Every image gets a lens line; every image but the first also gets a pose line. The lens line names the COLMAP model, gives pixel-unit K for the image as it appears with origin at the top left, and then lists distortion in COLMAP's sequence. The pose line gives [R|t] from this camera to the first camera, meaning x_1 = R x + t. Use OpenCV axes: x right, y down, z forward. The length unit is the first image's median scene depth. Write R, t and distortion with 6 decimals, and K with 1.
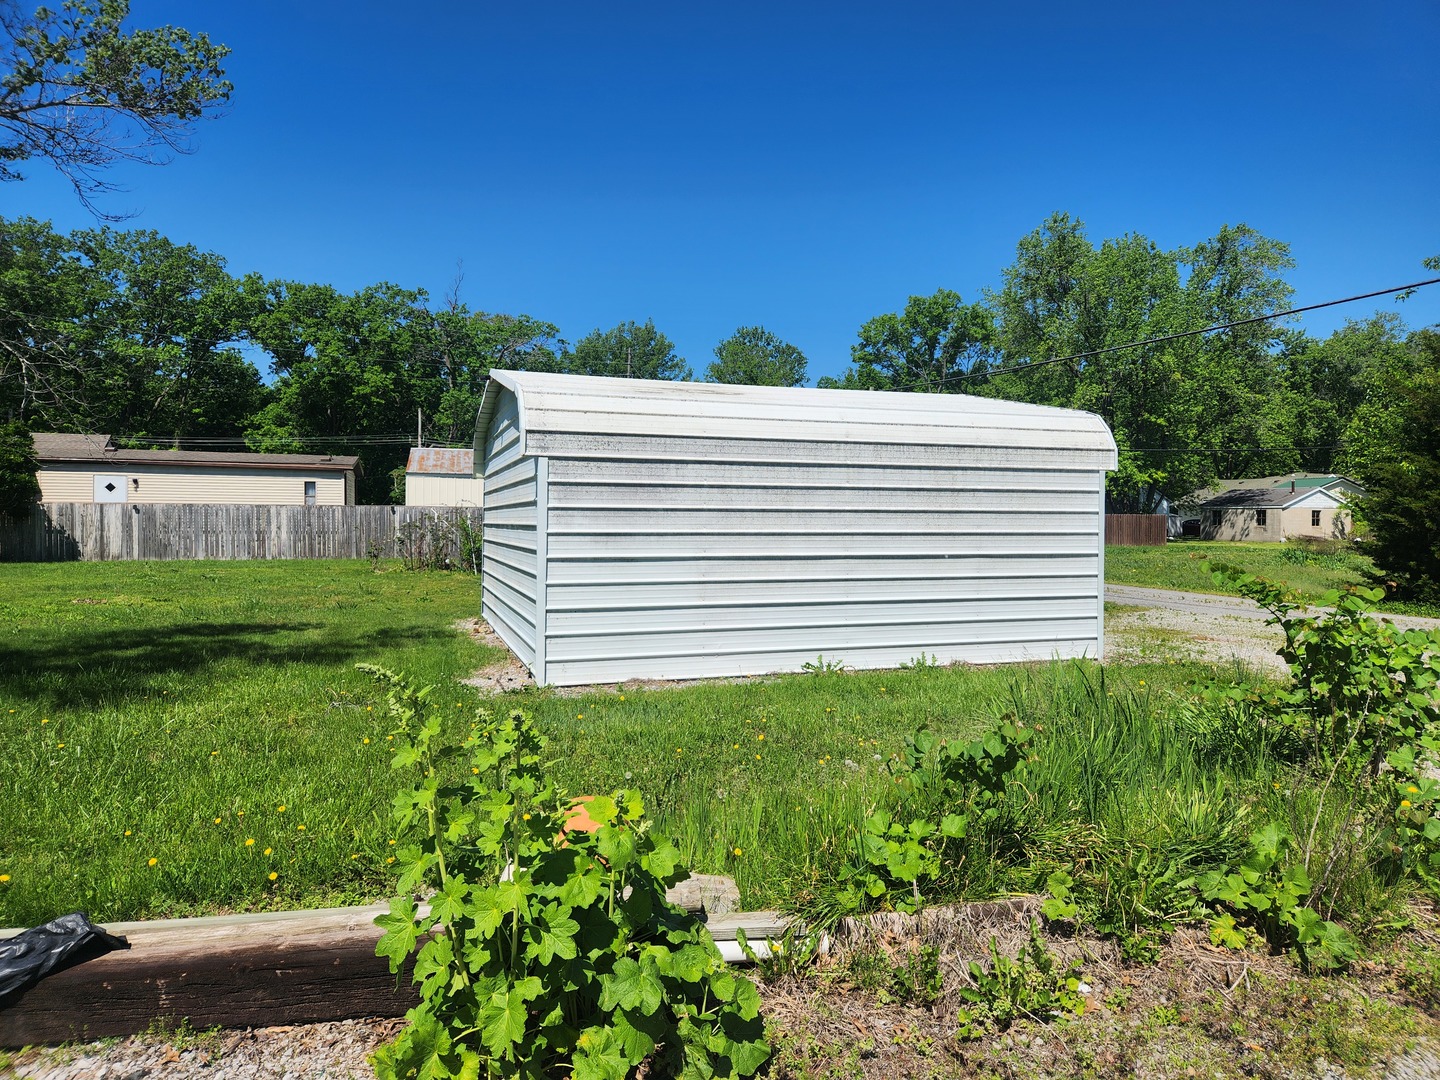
lens RADIAL K [[961.6, 0, 725.3], [0, 961.6, 520.0], [0, 0, 1]] dist [0.077931, -0.063660]
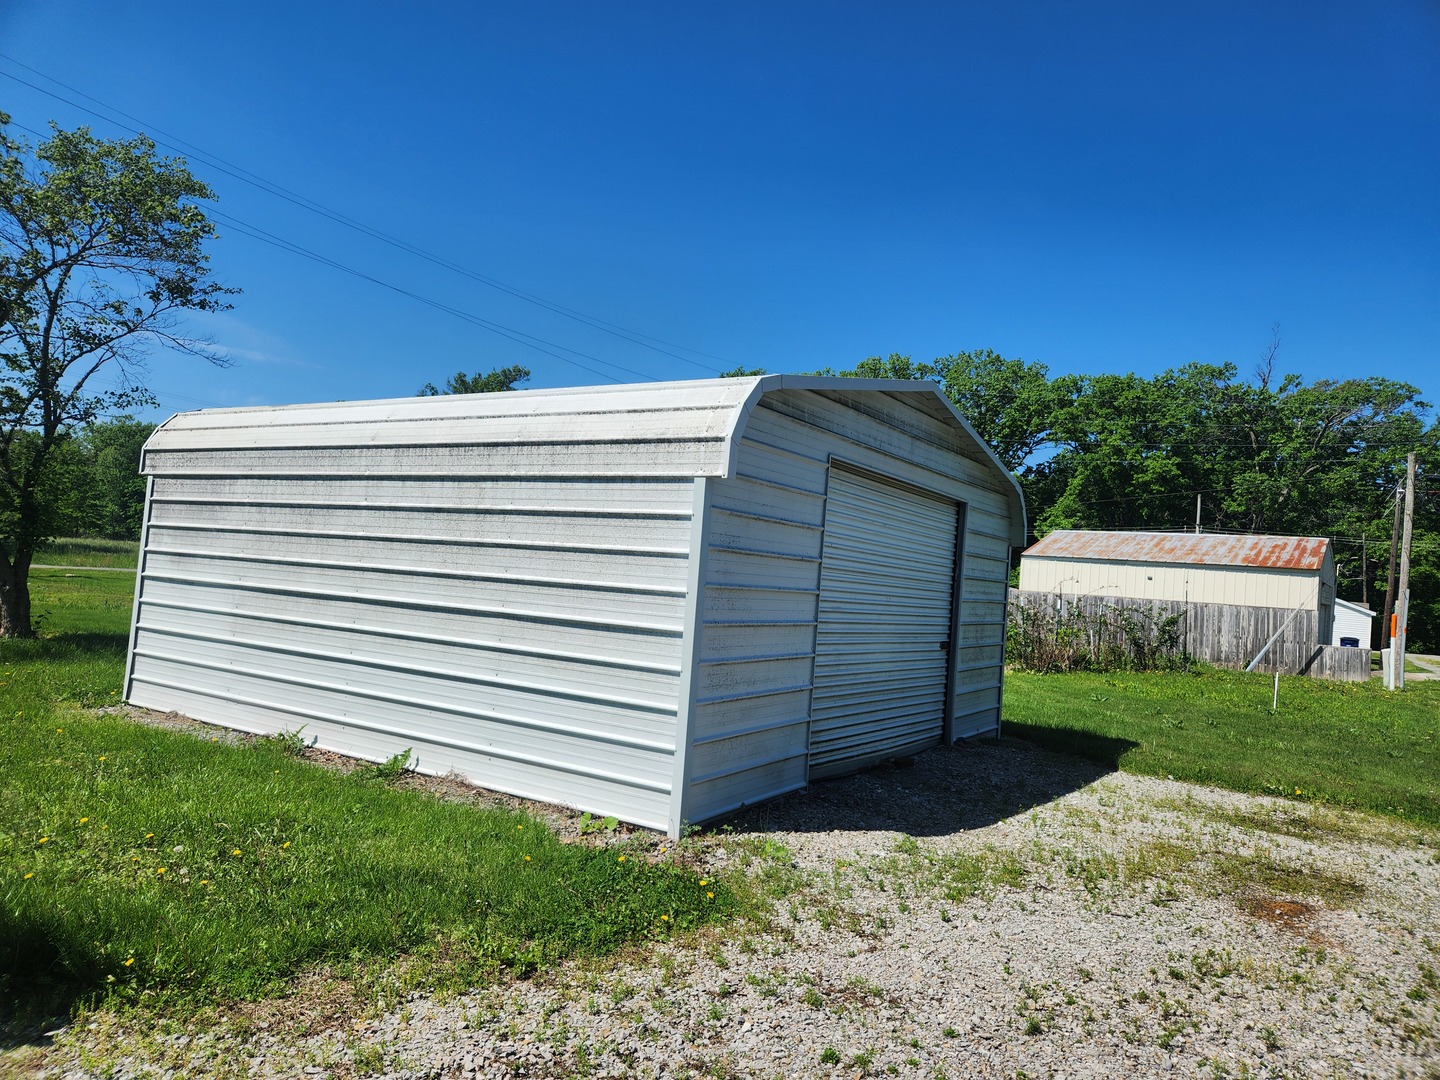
lens RADIAL K [[950.5, 0, 714.9], [0, 950.5, 545.4], [0, 0, 1]] dist [0.075634, -0.063442]
pose [[0.628976, 0.011445, -0.777340, 0.842500], [-0.069178, 0.996749, -0.041299, 0.007902], [0.774340, 0.079751, 0.627724, 0.715502]]
